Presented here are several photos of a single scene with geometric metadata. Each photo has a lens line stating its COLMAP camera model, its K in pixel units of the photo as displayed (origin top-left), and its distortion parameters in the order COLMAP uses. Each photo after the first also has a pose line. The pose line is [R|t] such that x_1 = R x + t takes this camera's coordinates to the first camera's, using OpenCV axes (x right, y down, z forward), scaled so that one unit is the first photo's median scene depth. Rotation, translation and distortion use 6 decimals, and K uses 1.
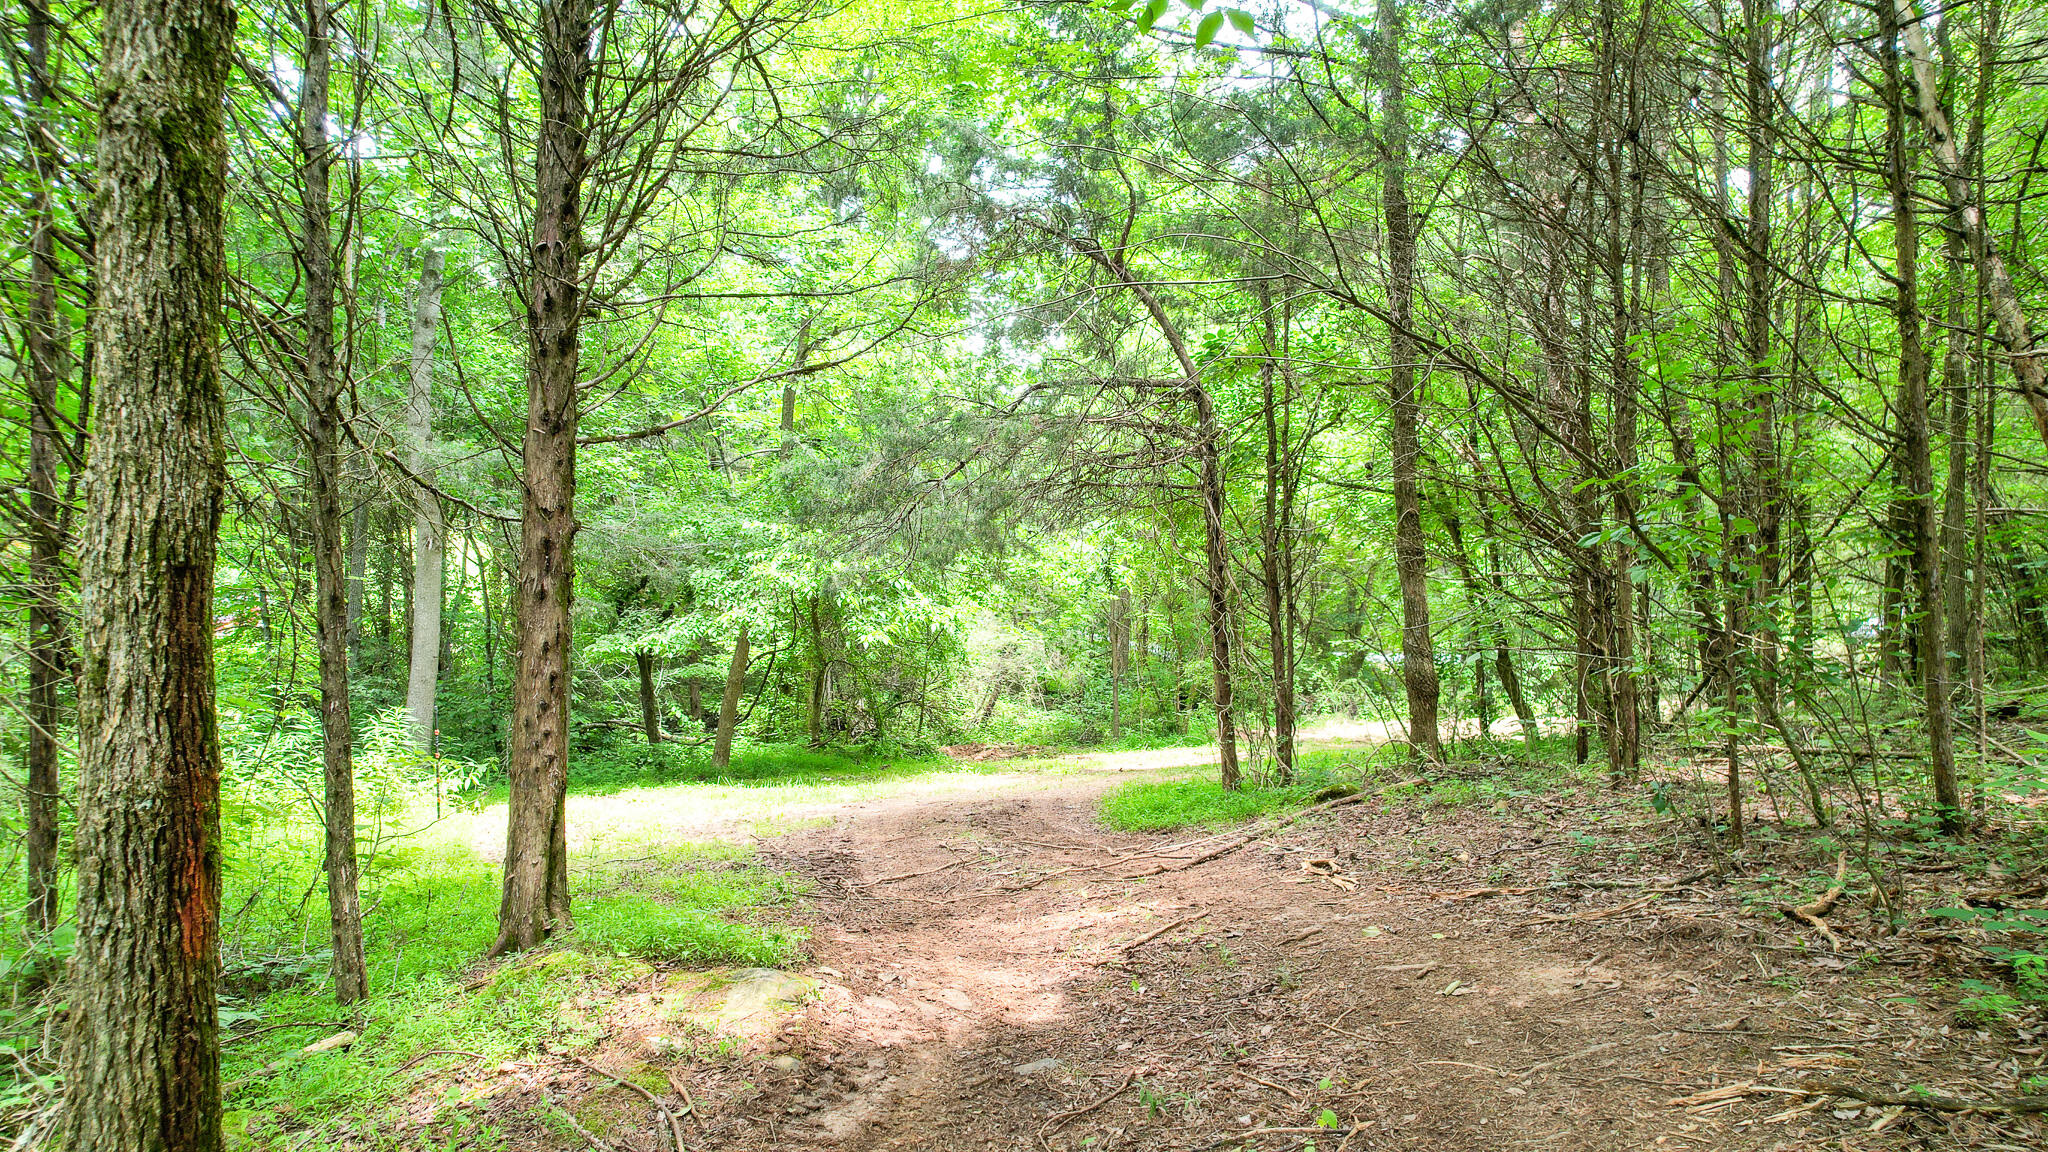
lens RADIAL K [[1307.5, 0, 1023.8], [0, 1307.5, 577.0], [0, 0, 1]] dist [-0.023815, 0.005776]
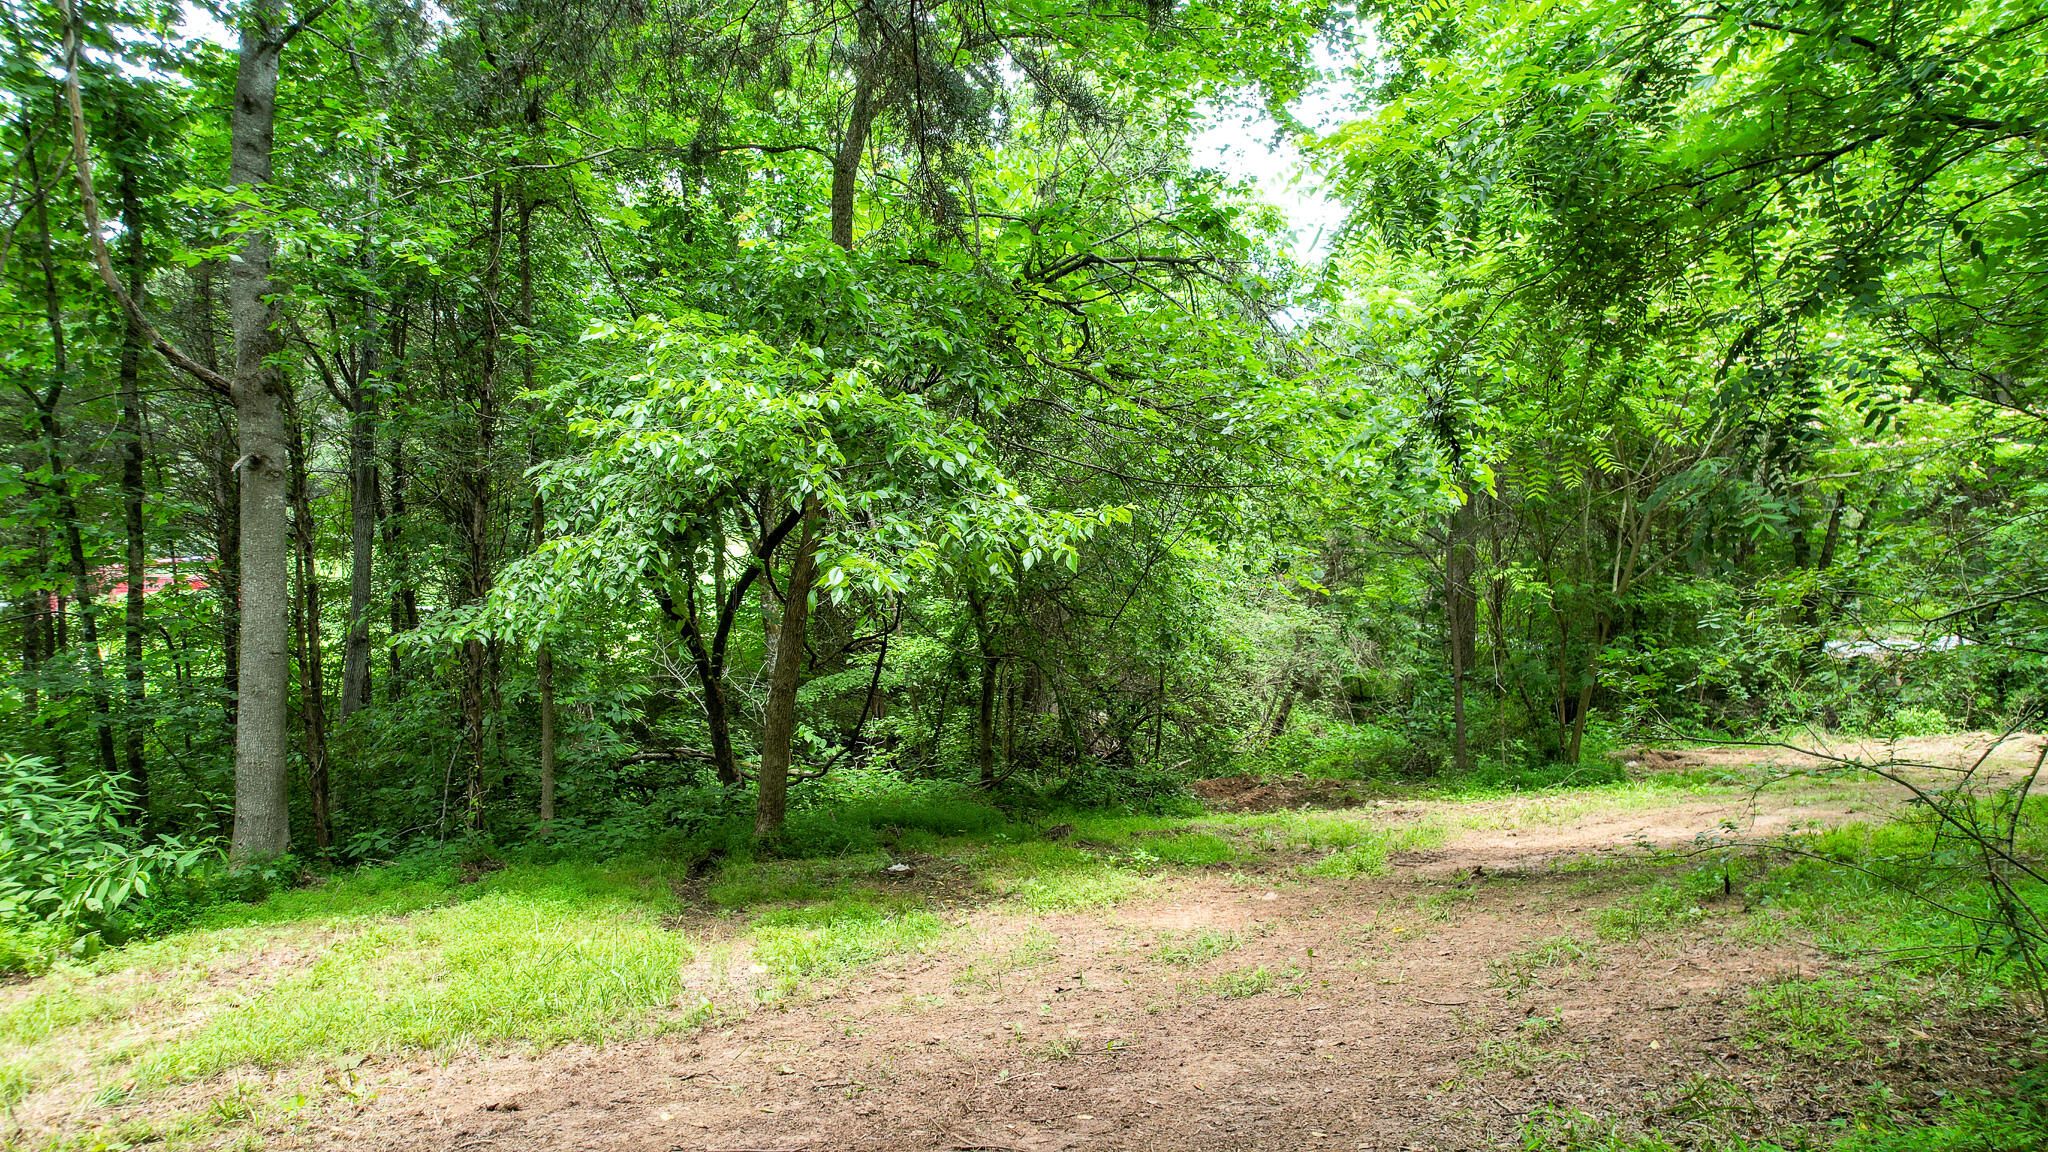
lens RADIAL K [[1307.5, 0, 1025.4], [0, 1307.5, 575.0], [0, 0, 1]] dist [-0.023815, 0.005776]
pose [[0.969853, -0.033412, -0.241389, 0.019974], [0.031827, 0.999439, -0.010463, 0.027199], [0.241603, 0.002465, 0.970372, 0.318072]]
